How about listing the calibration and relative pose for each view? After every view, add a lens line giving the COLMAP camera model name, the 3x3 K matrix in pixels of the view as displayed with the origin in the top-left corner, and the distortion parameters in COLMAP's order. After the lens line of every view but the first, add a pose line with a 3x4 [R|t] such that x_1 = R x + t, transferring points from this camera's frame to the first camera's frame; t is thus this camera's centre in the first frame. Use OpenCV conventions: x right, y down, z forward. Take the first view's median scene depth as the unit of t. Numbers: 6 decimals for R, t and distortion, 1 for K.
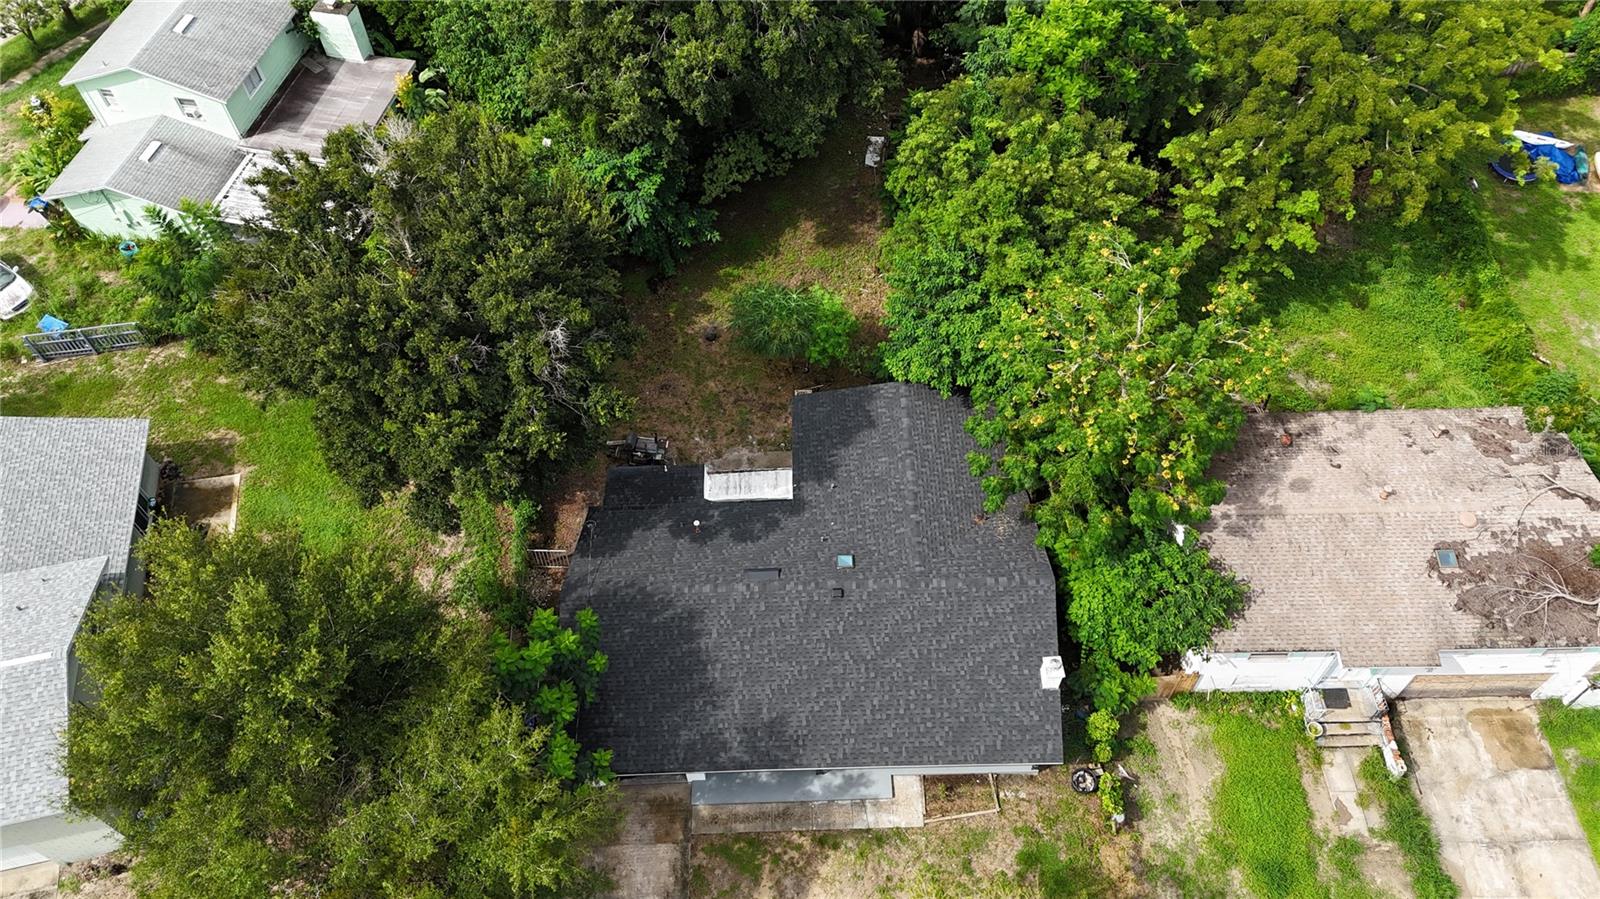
lens RADIAL K [[1189.4, 0, 790.1], [0, 1189.4, 447.5], [0, 0, 1]] dist [0.075017, -0.075164]
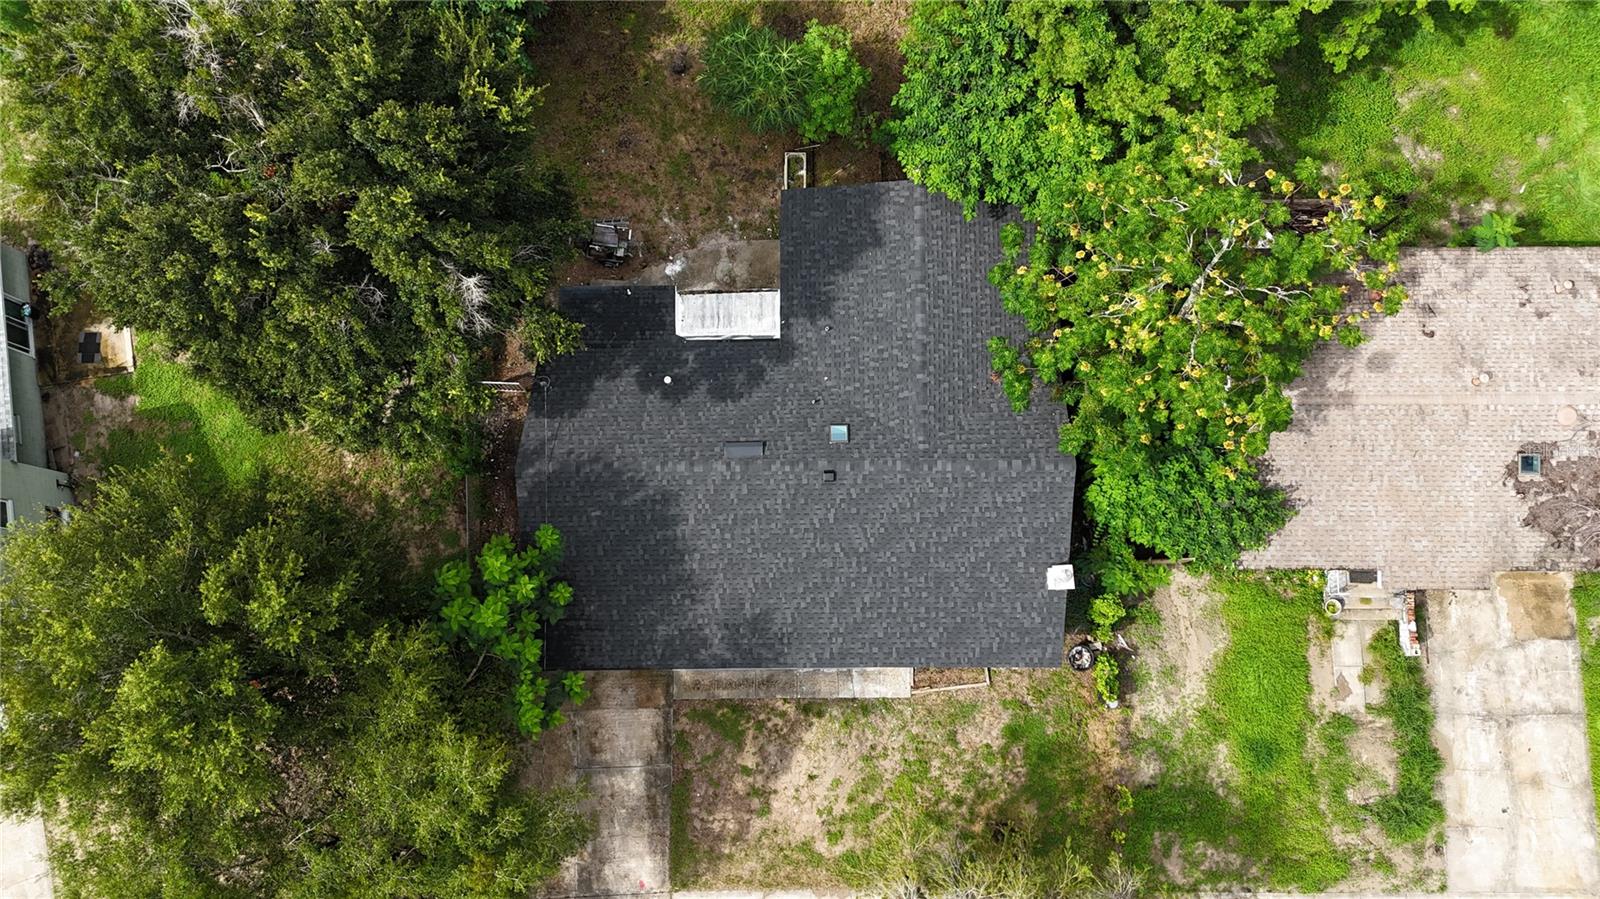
lens RADIAL K [[1189.4, 0, 790.1], [0, 1189.4, 447.5], [0, 0, 1]] dist [0.075017, -0.075164]
pose [[0.999944, 0.008069, 0.006811, 0.004753], [-0.010306, 0.886225, 0.463140, -0.312165], [-0.002299, -0.463185, 0.886259, 0.230121]]
